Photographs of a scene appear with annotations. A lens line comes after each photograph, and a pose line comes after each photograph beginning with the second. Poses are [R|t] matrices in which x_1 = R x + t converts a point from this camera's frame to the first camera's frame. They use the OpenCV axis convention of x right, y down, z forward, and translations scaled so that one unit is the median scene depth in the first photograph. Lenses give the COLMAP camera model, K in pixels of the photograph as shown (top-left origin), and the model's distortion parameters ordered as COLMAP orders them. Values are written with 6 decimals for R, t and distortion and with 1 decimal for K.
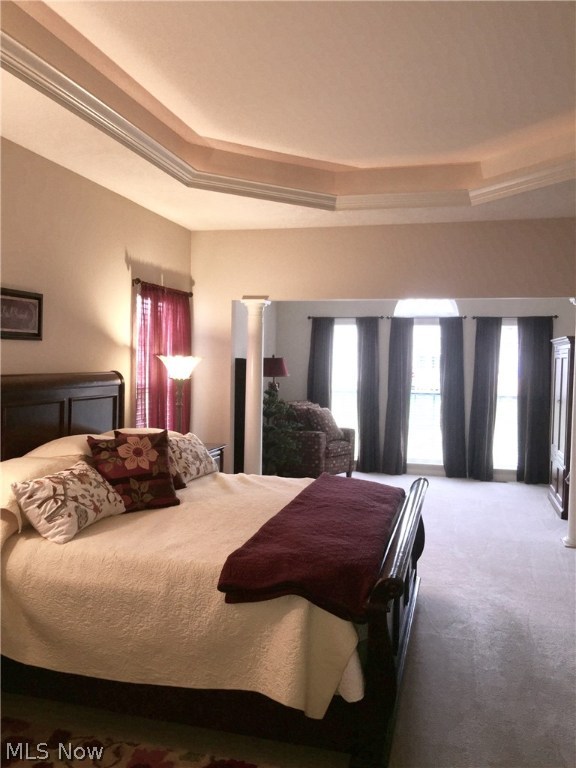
lens RADIAL K [[649.9, 0, 285.7], [0, 649.9, 381.4], [0, 0, 1]] dist [0.067371, -0.108071]
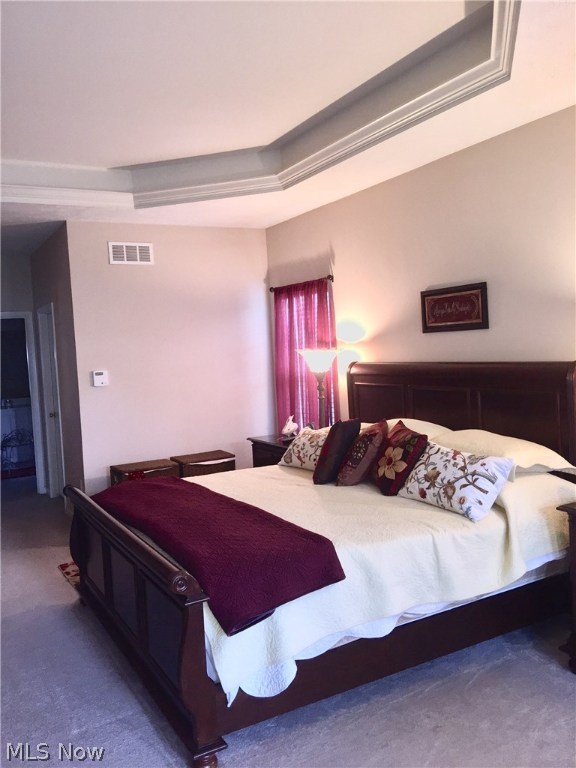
lens RADIAL K [[649.9, 0, 285.7], [0, 649.9, 381.4], [0, 0, 1]] dist [0.067371, -0.108071]
pose [[-0.718365, 0.038920, -0.694576, 0.528628], [-0.002063, 0.998310, 0.058073, -0.039723], [0.695663, 0.043150, -0.717071, 1.489278]]
